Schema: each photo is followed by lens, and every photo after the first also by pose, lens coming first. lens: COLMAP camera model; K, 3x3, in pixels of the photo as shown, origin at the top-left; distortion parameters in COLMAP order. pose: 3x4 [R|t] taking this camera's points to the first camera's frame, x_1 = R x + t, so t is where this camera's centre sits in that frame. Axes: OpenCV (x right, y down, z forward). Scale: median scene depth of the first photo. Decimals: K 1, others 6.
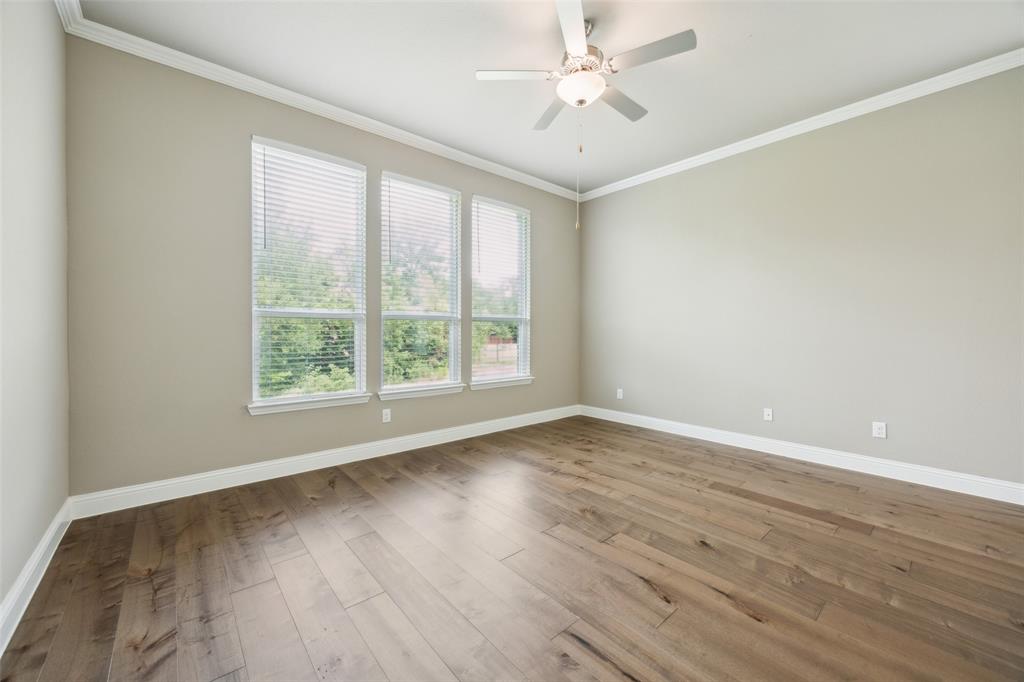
lens RADIAL K [[391.3, 0, 508.5], [0, 391.3, 337.6], [0, 0, 1]] dist [-0.002160, -0.000418]
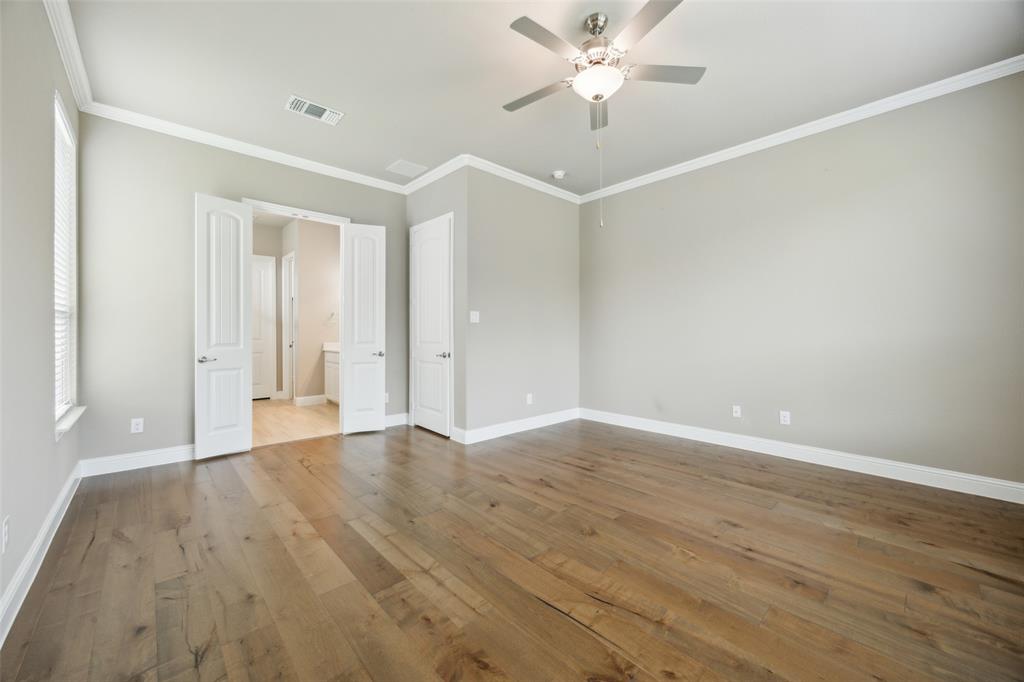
lens RADIAL K [[393.0, 0, 506.3], [0, 393.0, 331.2], [0, 0, 1]] dist [-0.002154, -0.000461]
pose [[-0.999577, -0.002168, -0.028996, 0.358154], [-0.002575, 0.999899, 0.013998, -0.030341], [0.028962, 0.014067, -0.999482, 1.616293]]
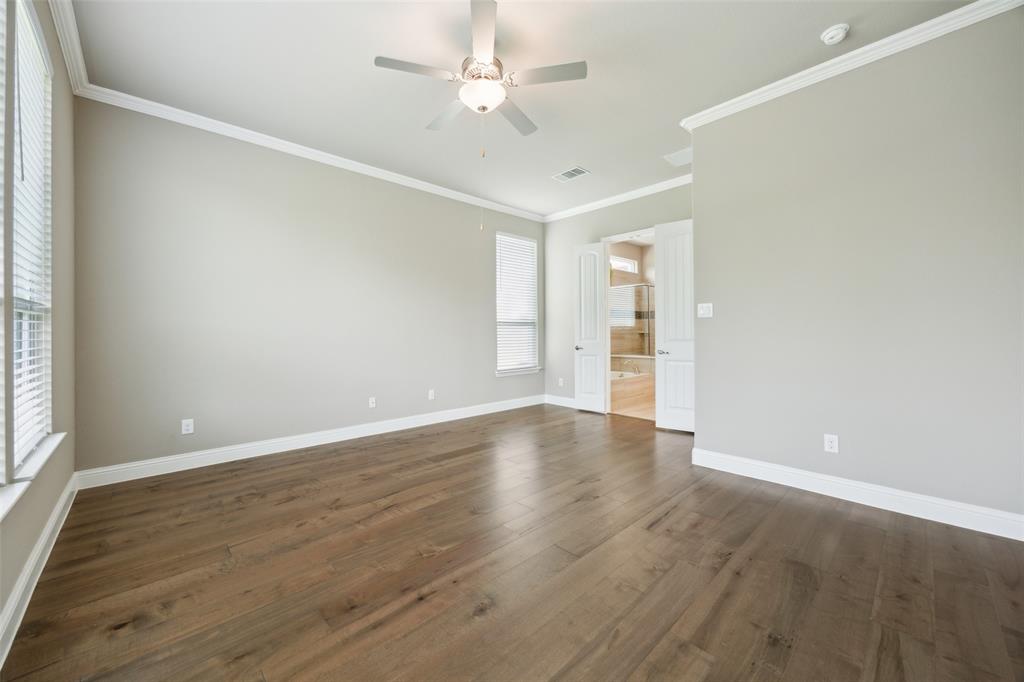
lens RADIAL K [[393.0, 0, 506.3], [0, 393.0, 331.2], [0, 0, 1]] dist [-0.002154, -0.000461]
pose [[-0.034365, 0.000172, 0.999409, -0.689009], [0.021428, 0.999770, 0.000565, -0.014108], [-0.999180, 0.021435, -0.034361, 0.805810]]
